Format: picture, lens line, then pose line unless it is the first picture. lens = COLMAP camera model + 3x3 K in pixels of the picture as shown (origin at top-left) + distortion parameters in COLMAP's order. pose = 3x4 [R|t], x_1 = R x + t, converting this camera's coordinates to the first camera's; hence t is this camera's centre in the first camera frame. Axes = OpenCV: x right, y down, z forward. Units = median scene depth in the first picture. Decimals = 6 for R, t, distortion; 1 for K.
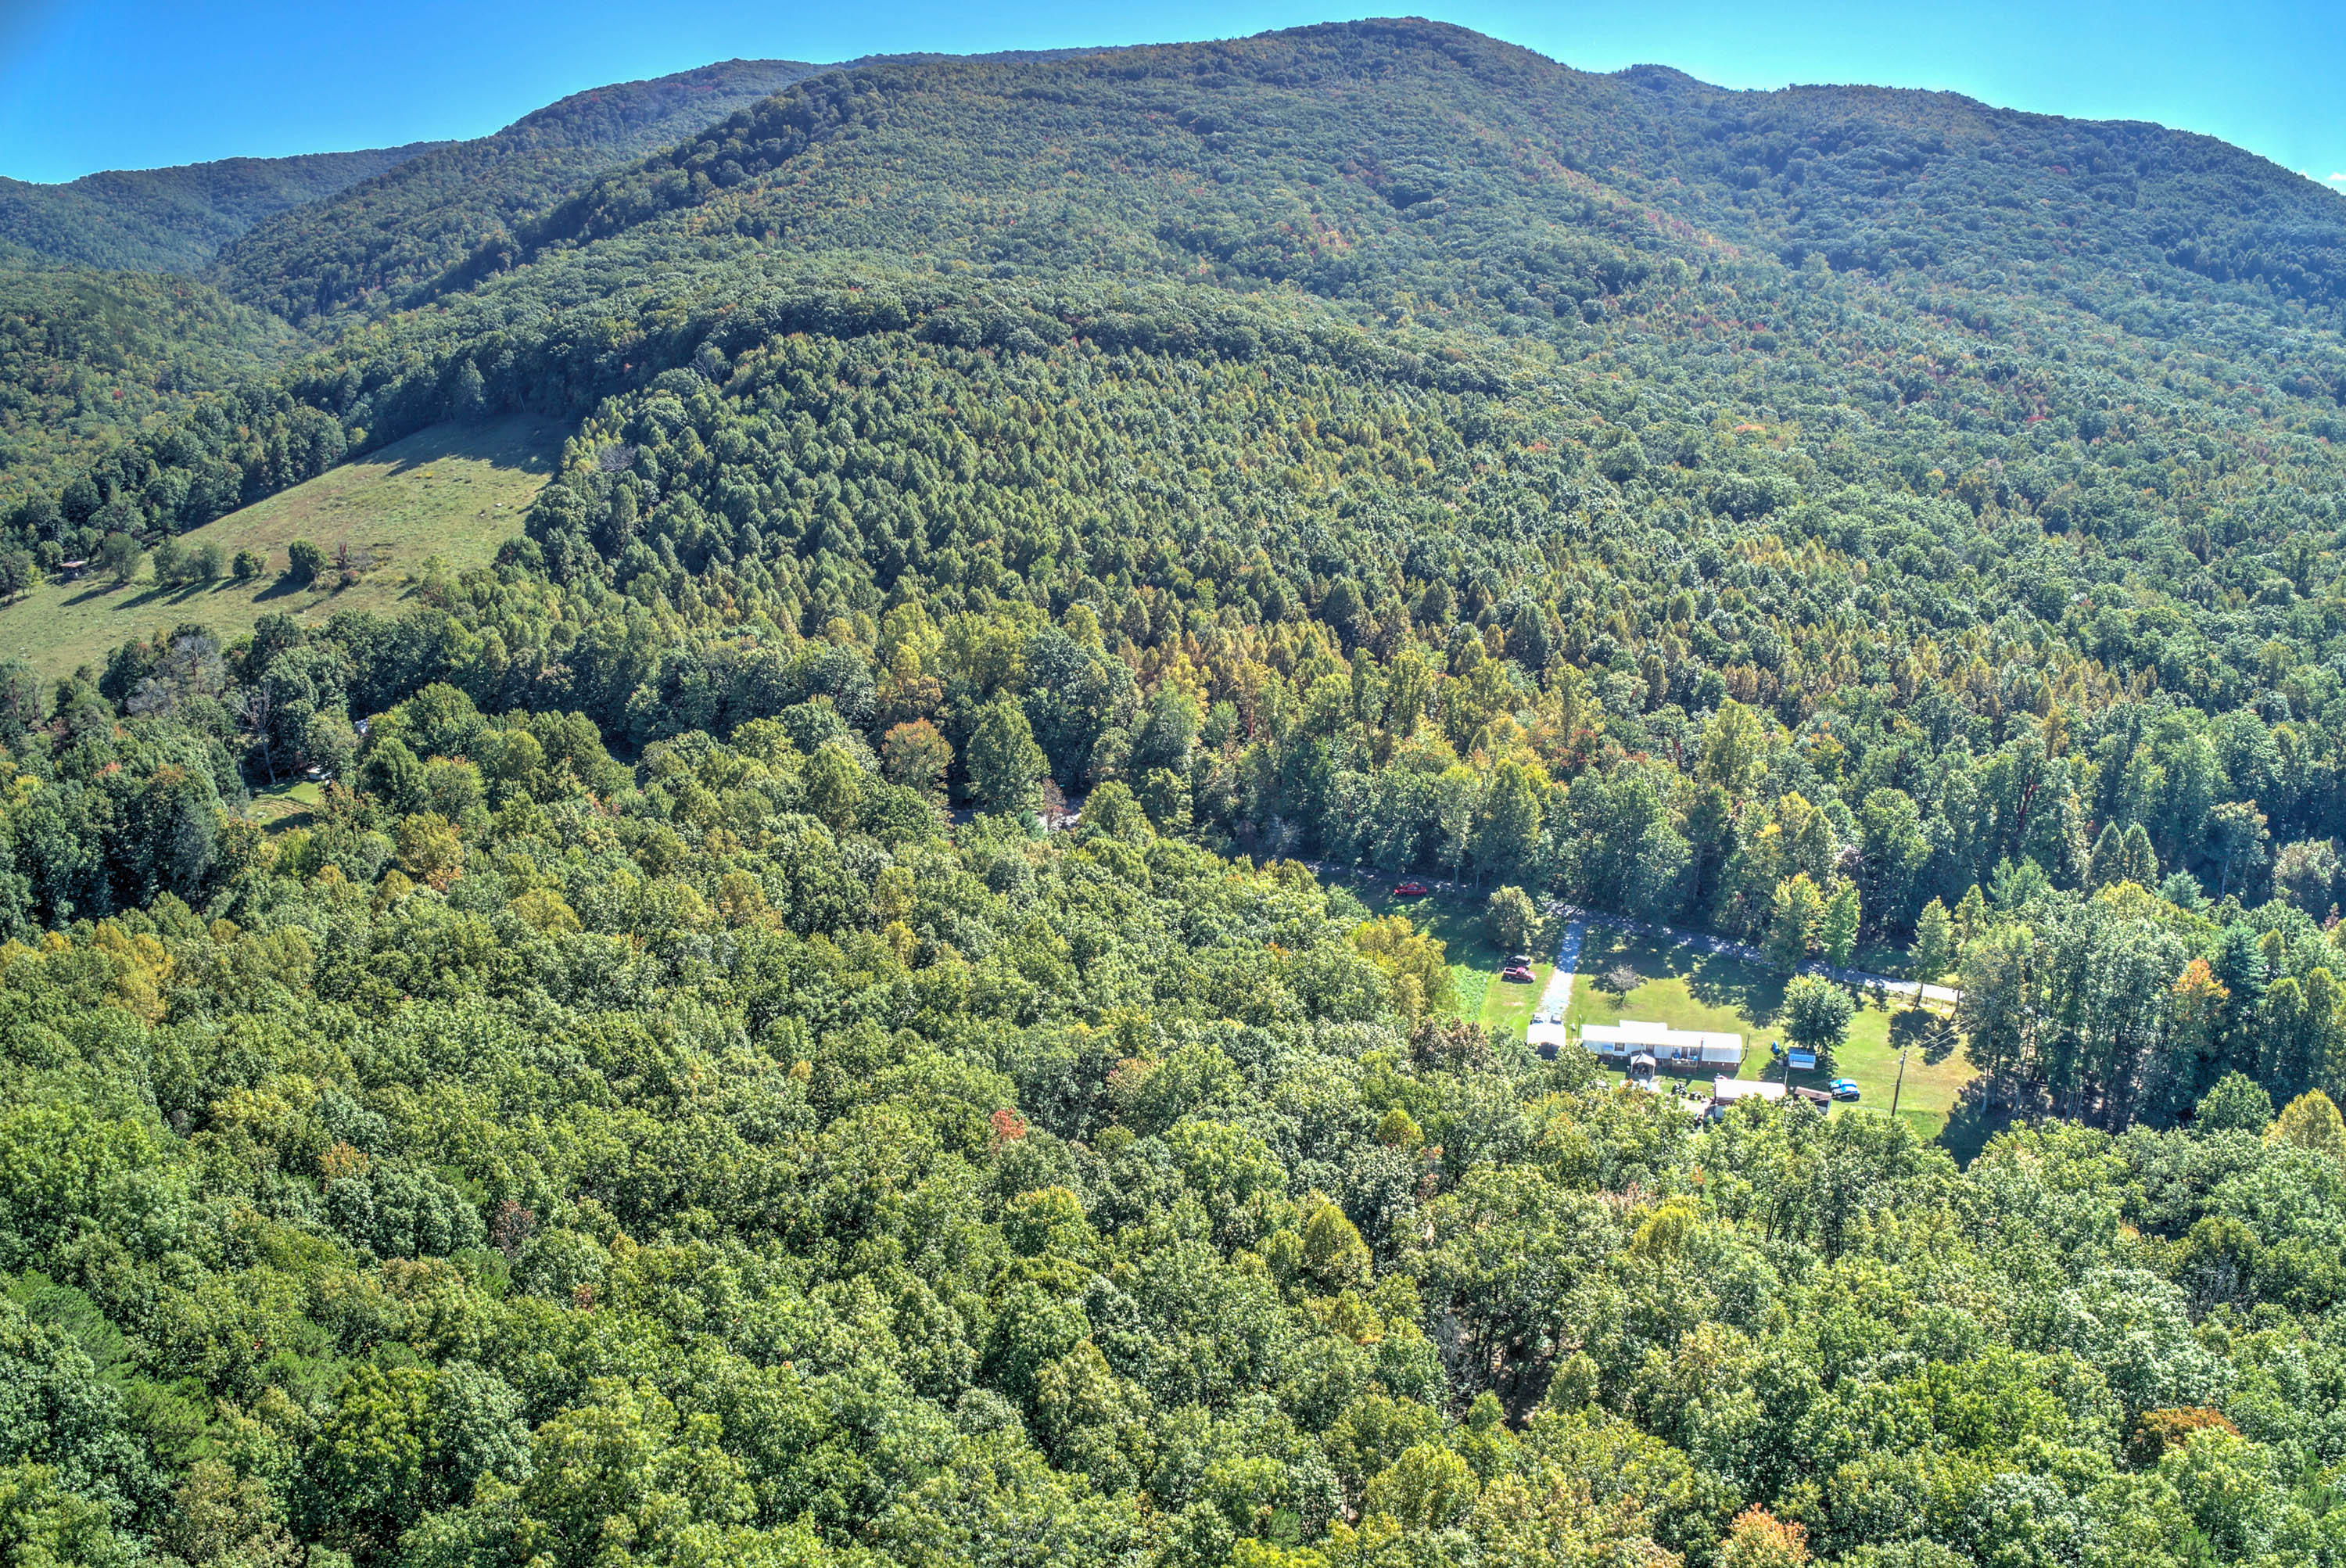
lens RADIAL K [[1697.6, 0, 1180.2], [0, 1697.6, 794.1], [0, 0, 1]] dist [-0.251980, 0.076089]
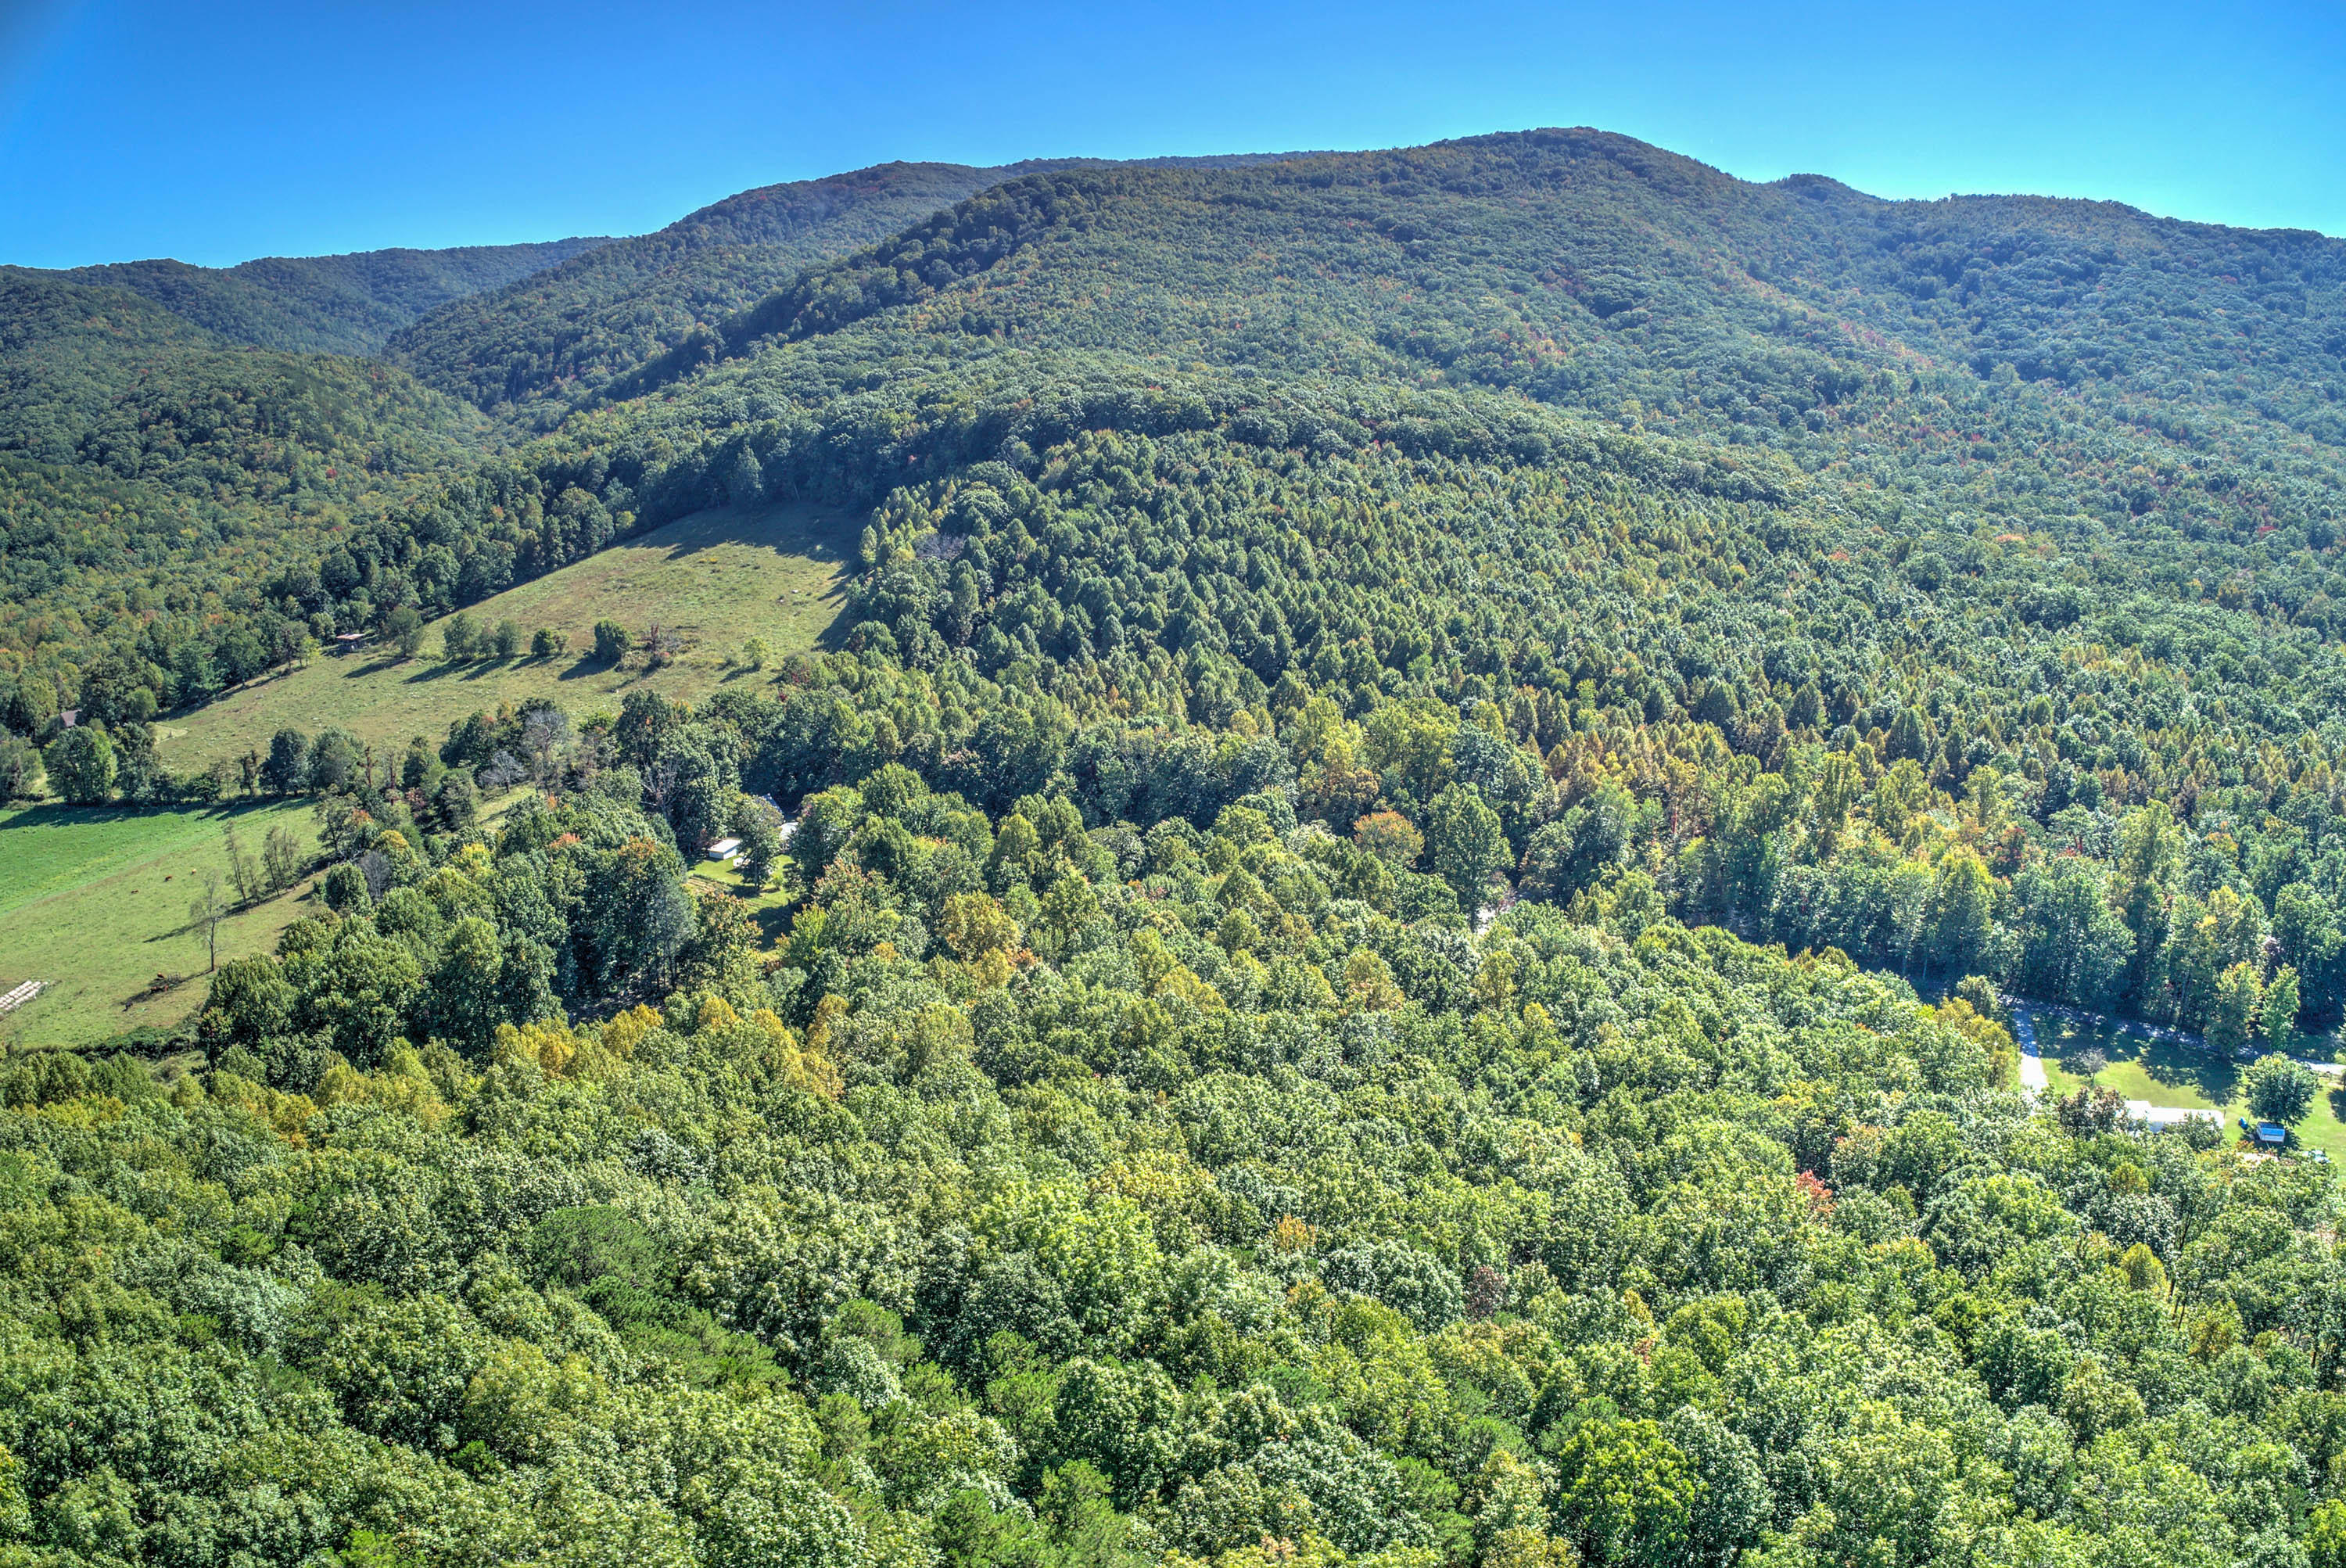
lens RADIAL K [[1697.6, 0, 1180.2], [0, 1697.6, 794.1], [0, 0, 1]] dist [-0.251980, 0.076089]
pose [[0.997986, 0.013456, -0.061984, -0.123153], [-0.017206, 0.998028, -0.060361, 0.005485], [0.061050, 0.061306, 0.996250, -0.014008]]
